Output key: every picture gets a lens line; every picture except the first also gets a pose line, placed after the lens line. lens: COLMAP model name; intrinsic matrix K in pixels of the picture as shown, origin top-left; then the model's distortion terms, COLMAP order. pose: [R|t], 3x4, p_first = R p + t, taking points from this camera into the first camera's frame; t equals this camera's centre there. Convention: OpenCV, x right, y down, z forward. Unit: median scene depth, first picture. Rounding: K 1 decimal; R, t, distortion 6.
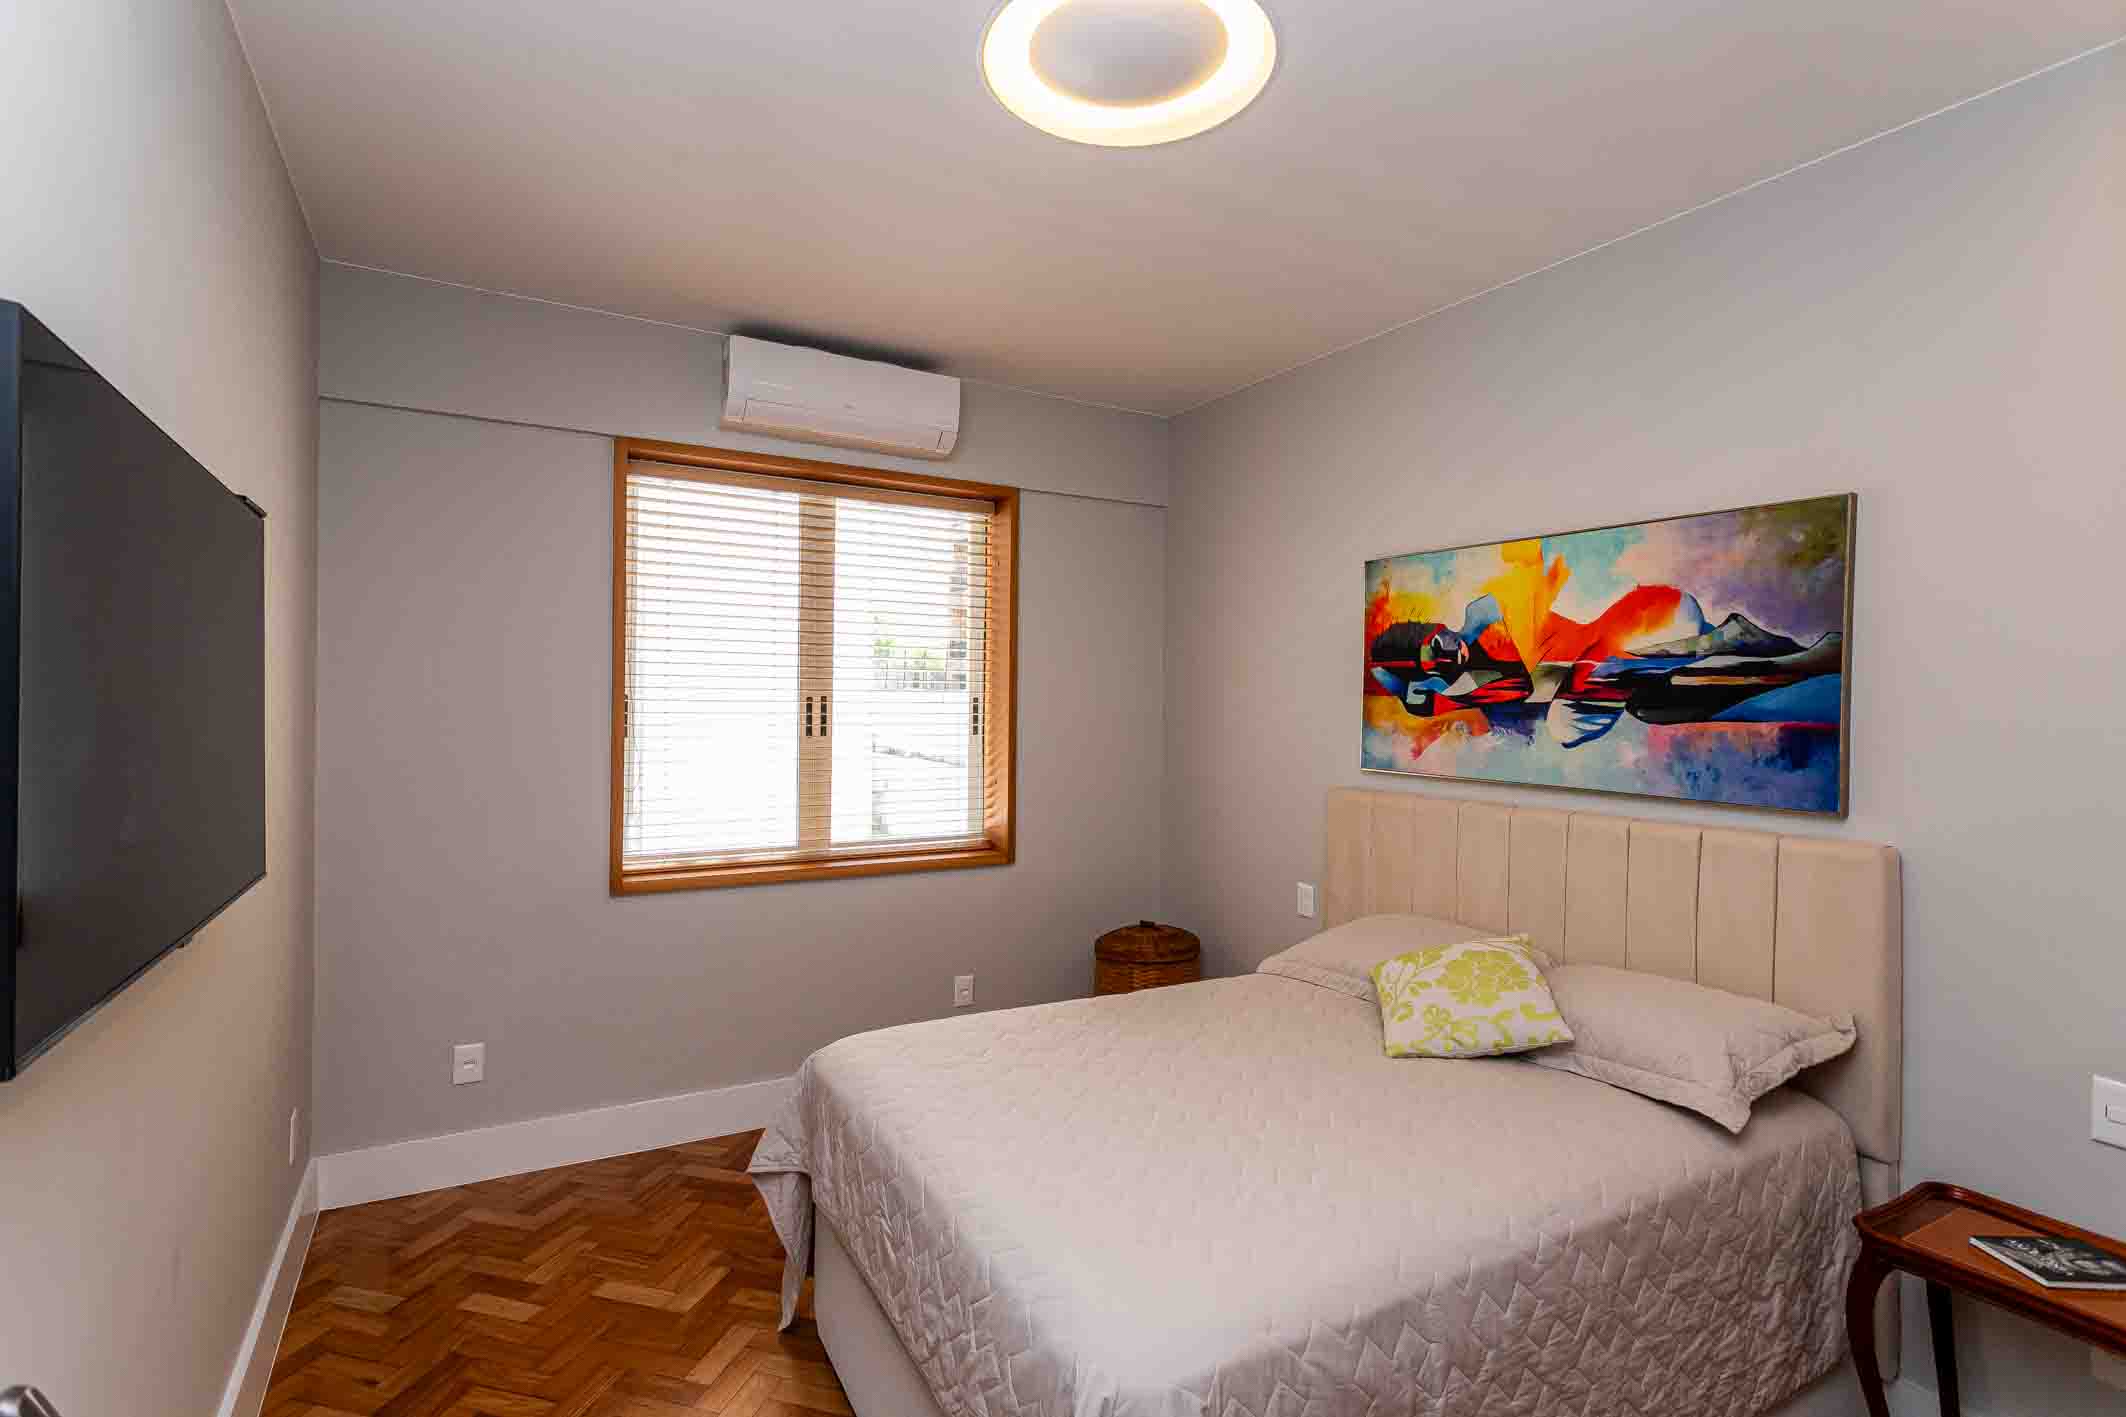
lens RADIAL K [[1015.4, 0, 1072.7], [0, 1015.4, 701.6], [0, 0, 1]] dist [0.000132, 0.006864]
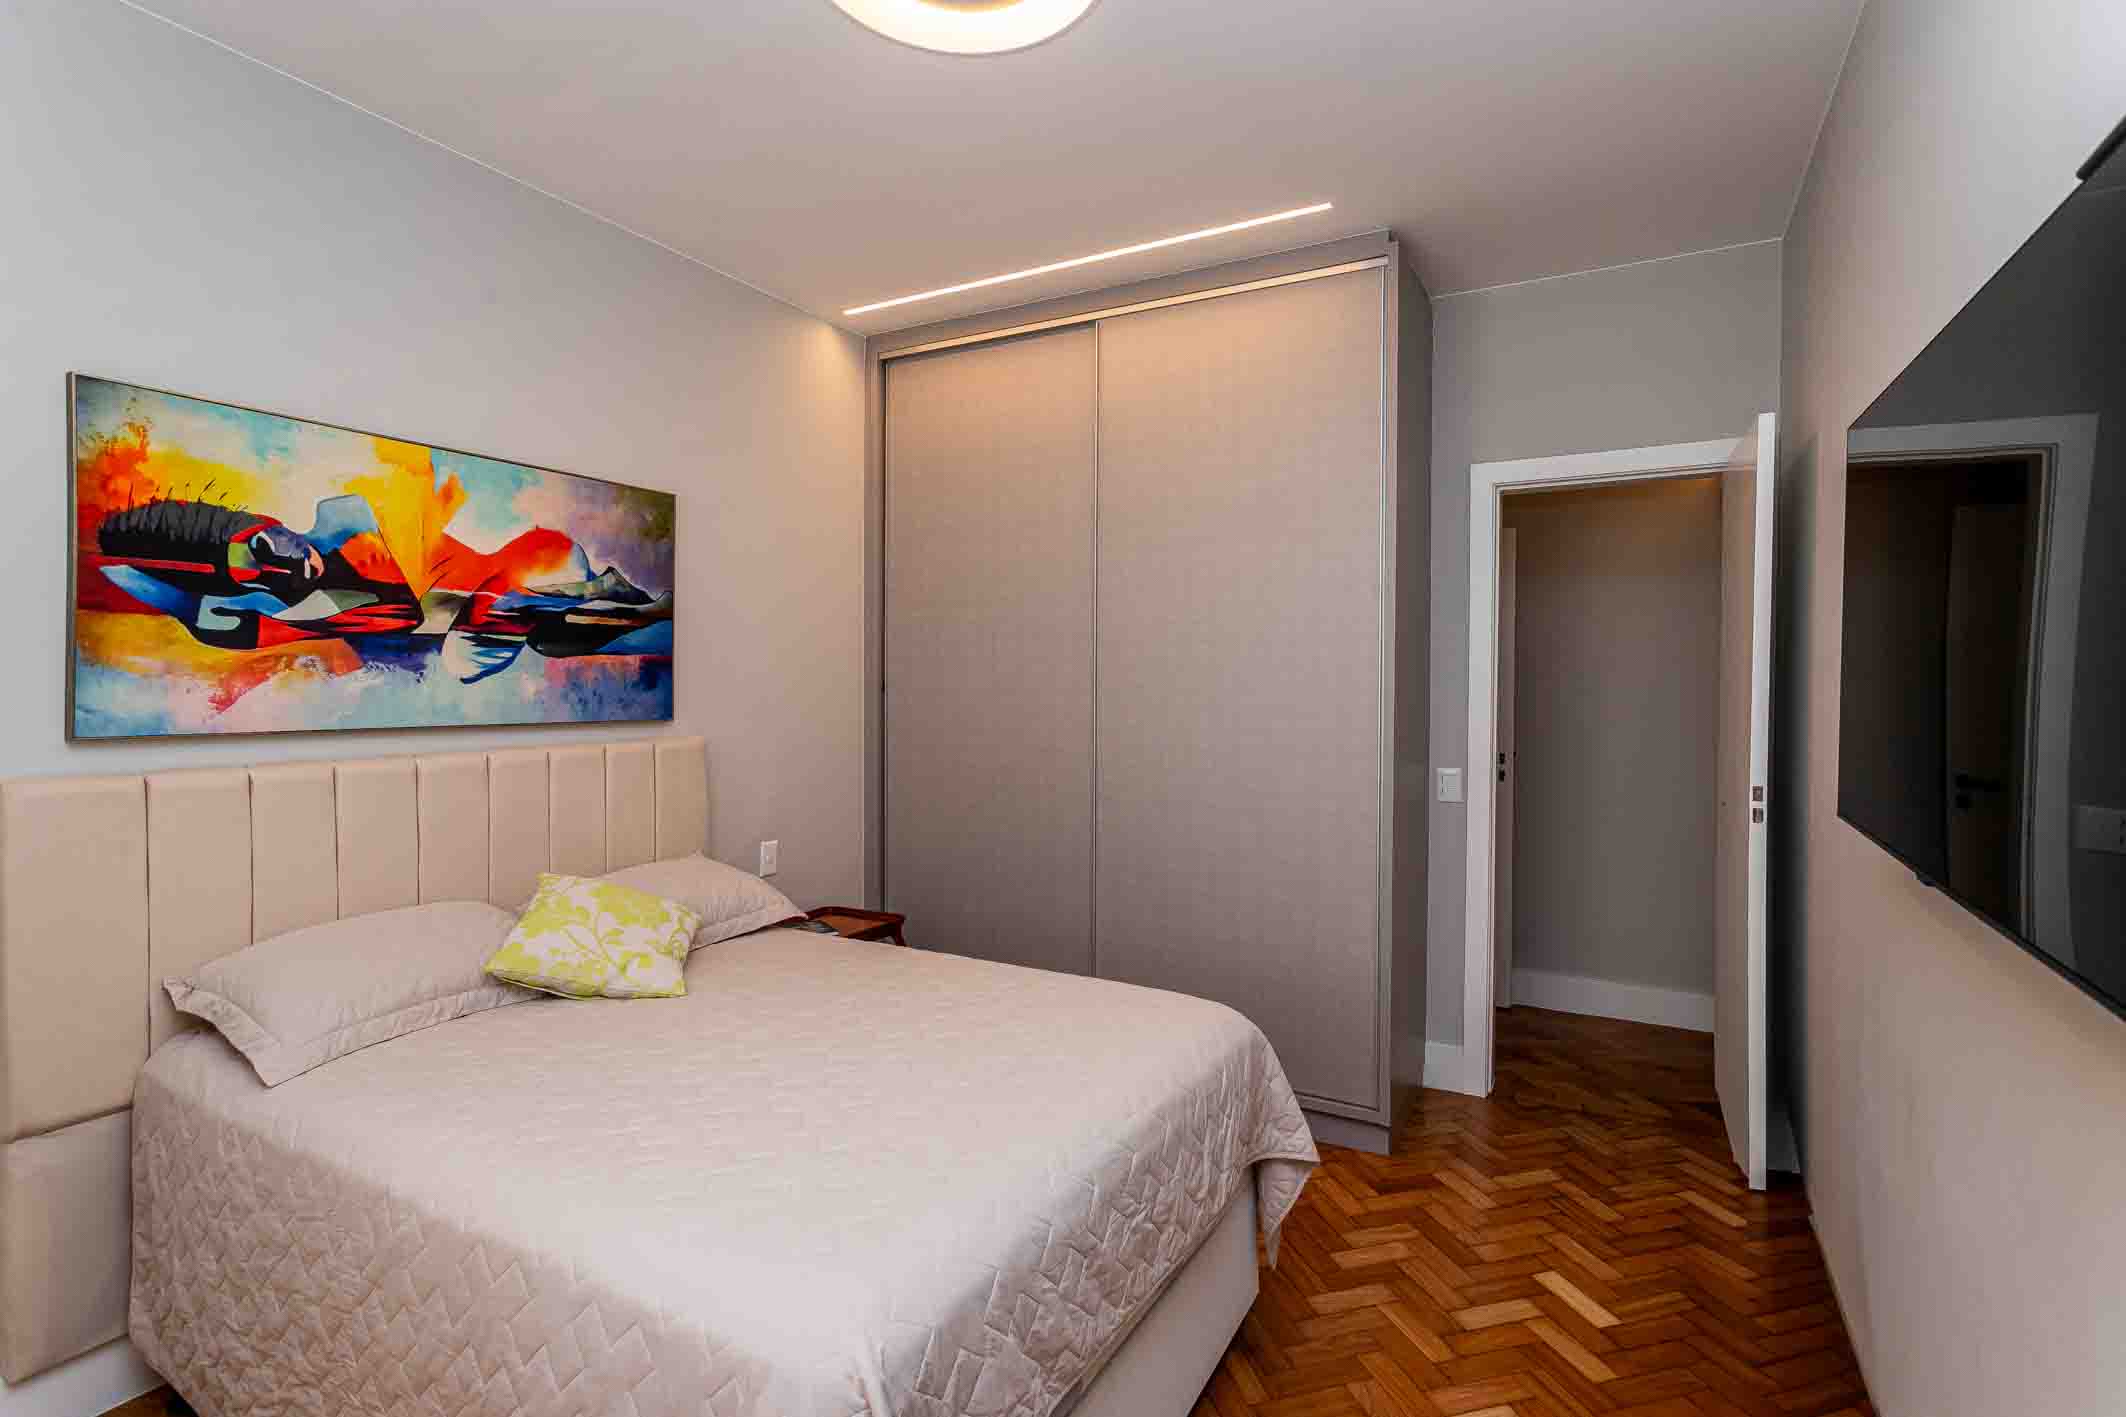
lens RADIAL K [[1015.4, 0, 1061.9], [0, 1015.4, 691.3], [0, 0, 1]] dist [0.000132, 0.006864]
pose [[-0.500212, -0.043464, 0.864811, -0.601665], [-0.026106, 0.999042, 0.035110, 0.005516], [-0.865509, -0.005015, -0.500868, 0.992543]]
